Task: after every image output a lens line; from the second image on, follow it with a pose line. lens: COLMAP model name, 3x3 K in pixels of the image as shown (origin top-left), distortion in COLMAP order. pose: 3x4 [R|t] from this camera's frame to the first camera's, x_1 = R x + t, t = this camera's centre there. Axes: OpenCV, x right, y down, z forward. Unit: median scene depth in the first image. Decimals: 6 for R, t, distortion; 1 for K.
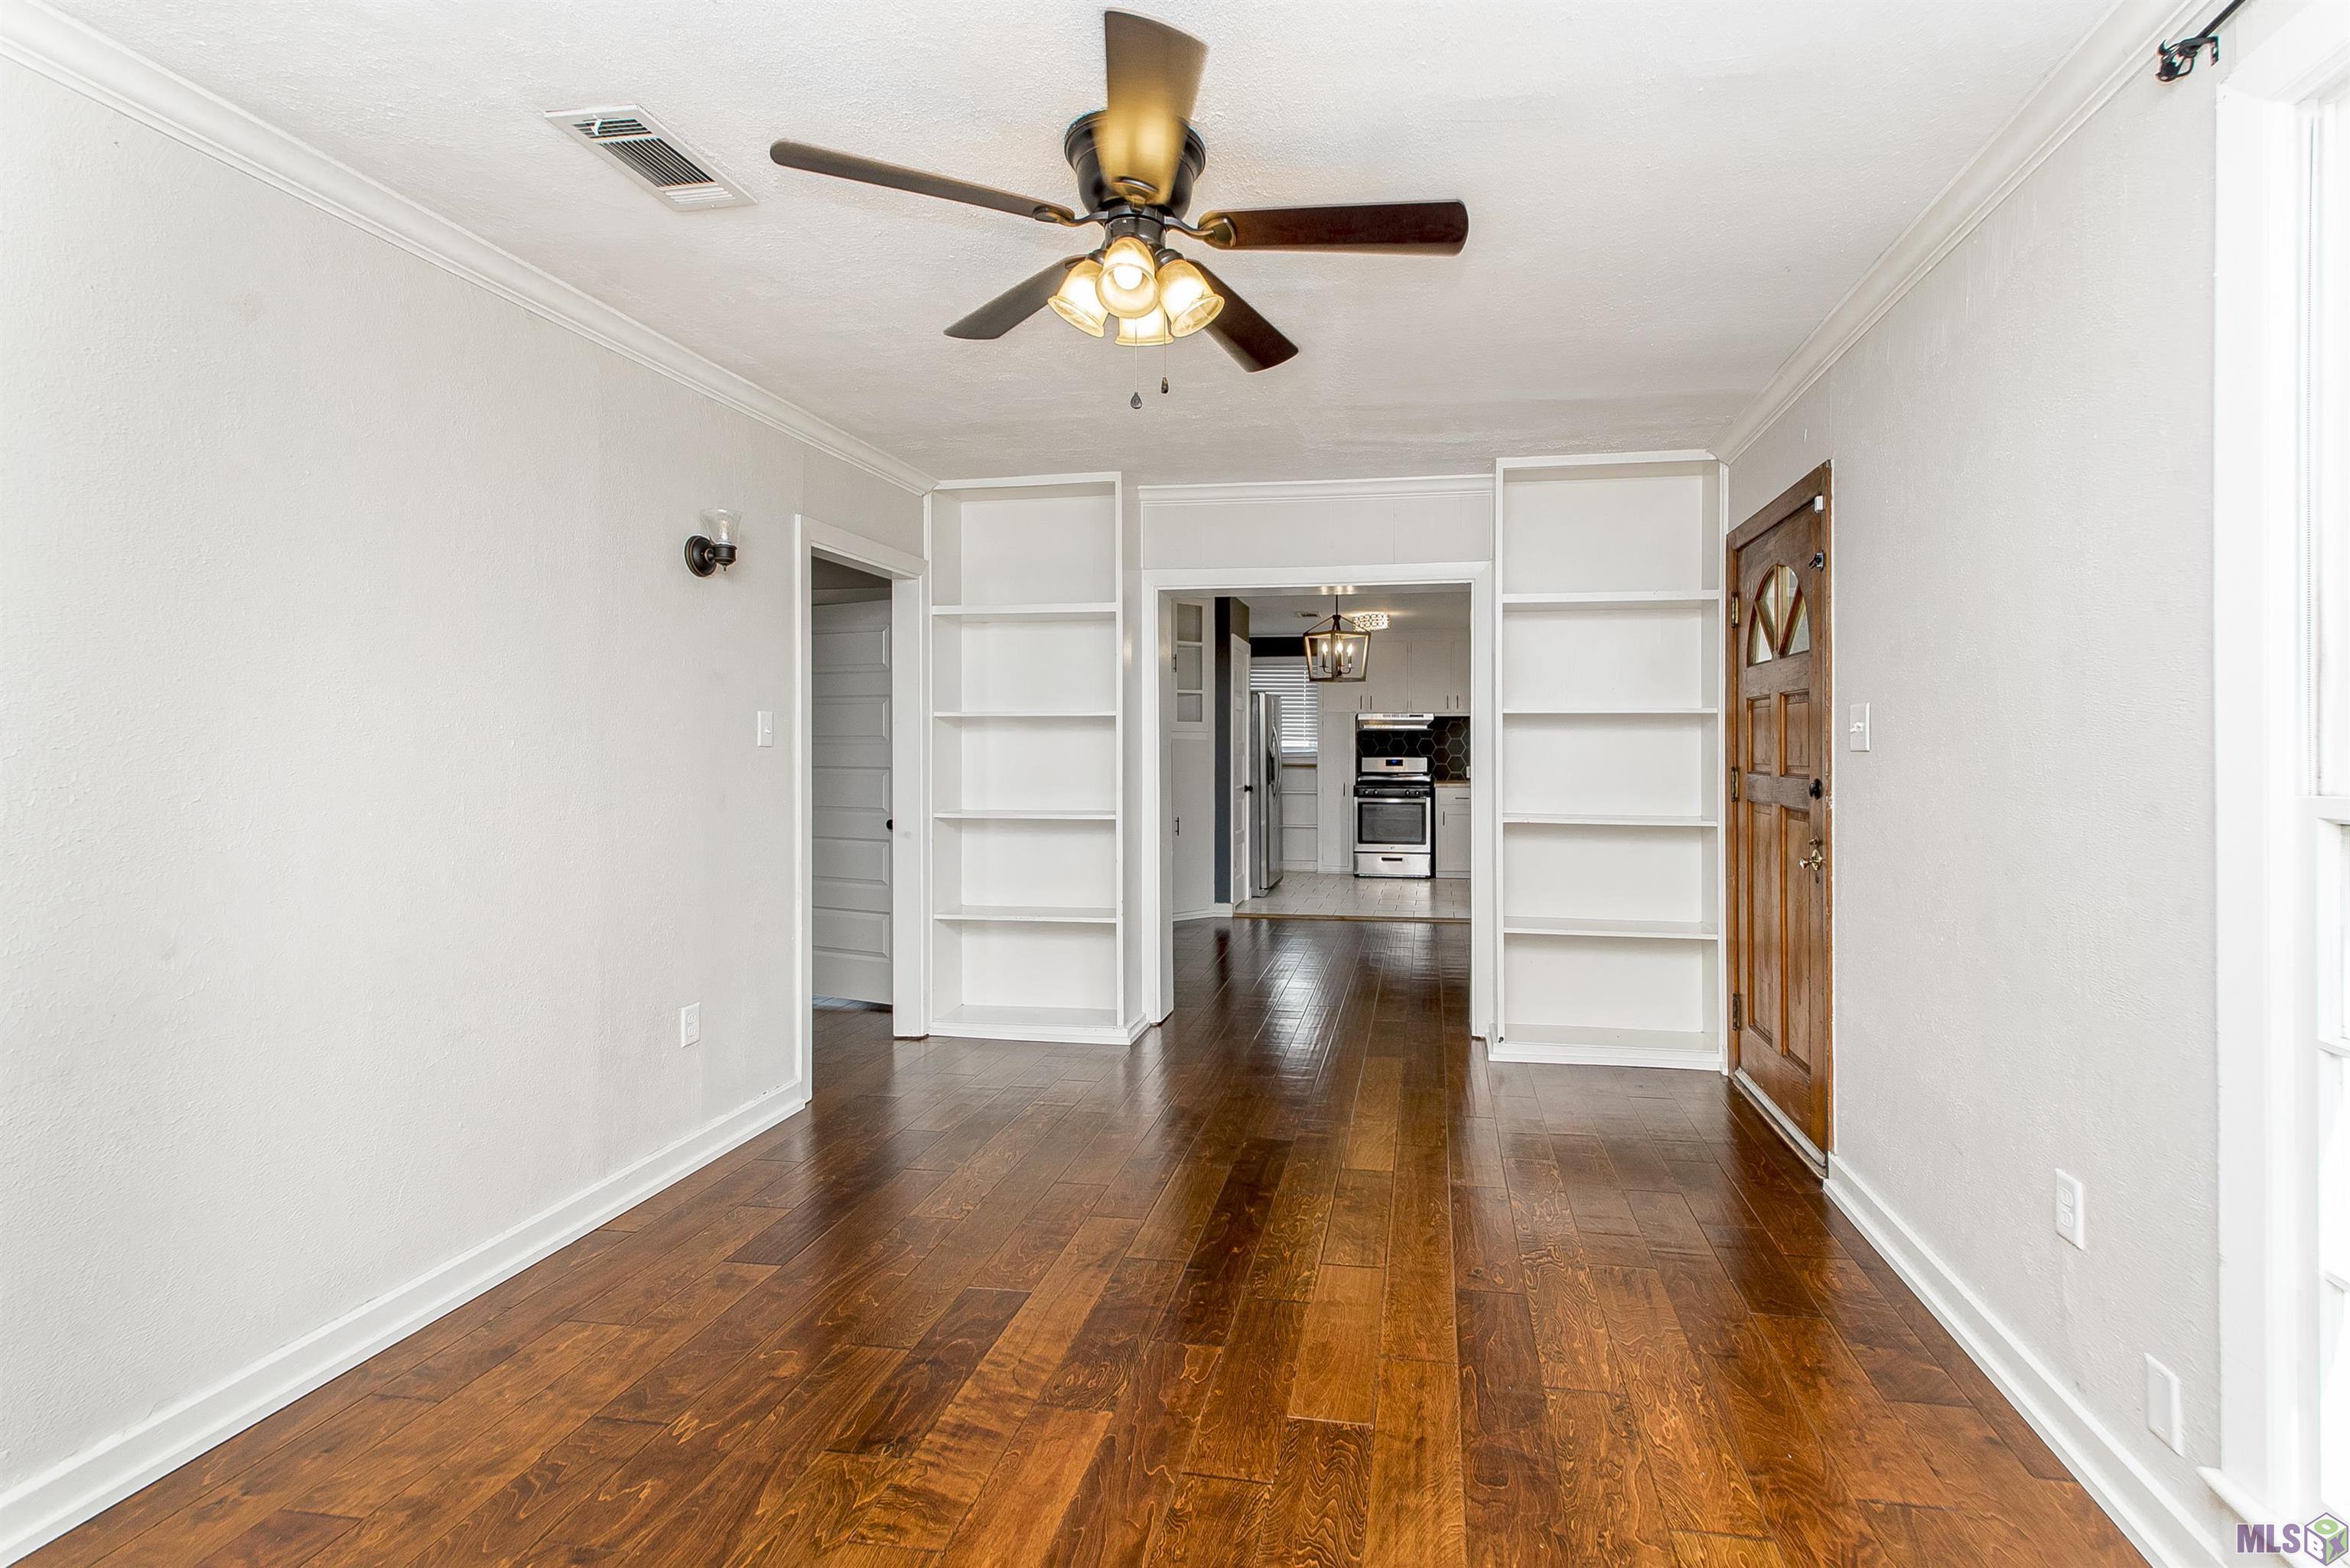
lens RADIAL K [[1061.0, 0, 1177.0], [0, 1061.0, 765.3], [0, 0, 1]] dist [0.000006, 0.000012]
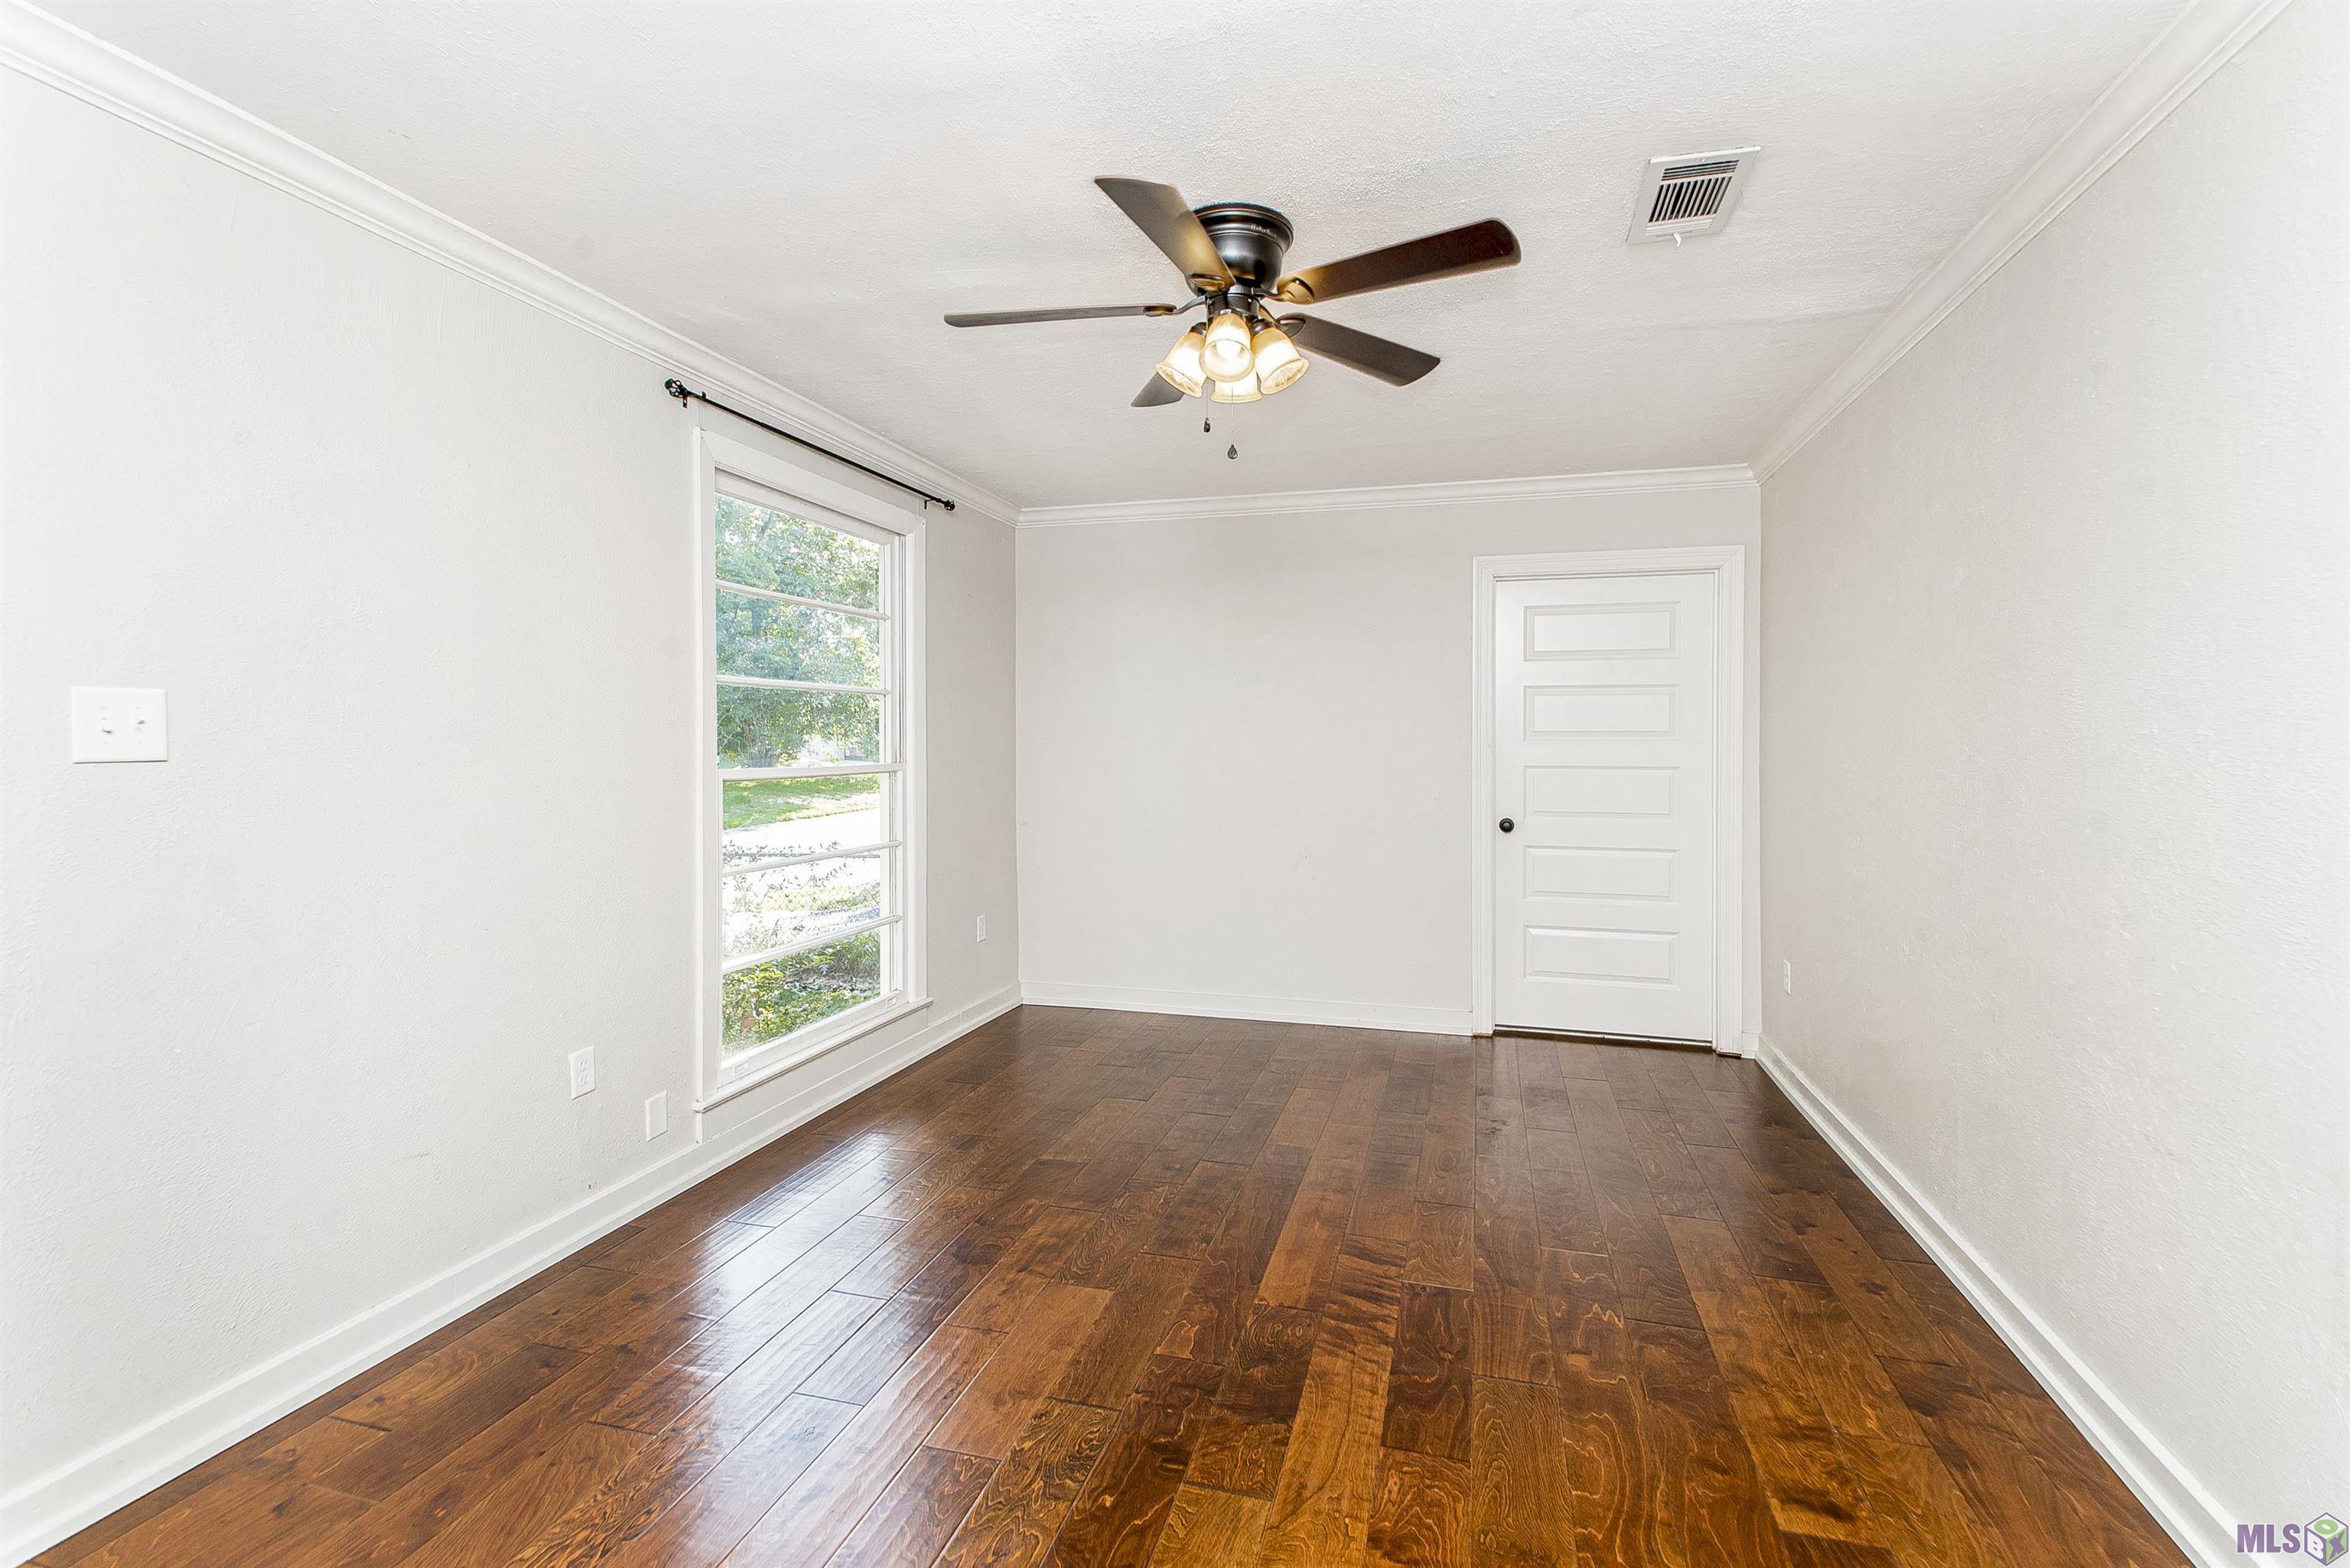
lens RADIAL K [[1061.0, 0, 1180.9], [0, 1061.0, 773.6], [0, 0, 1]] dist [0.000006, 0.000012]
pose [[-0.999142, -0.002025, 0.041376, -0.023134], [0.000166, 0.998601, 0.052883, -0.055154], [-0.041425, 0.052845, -0.997743, 2.082803]]
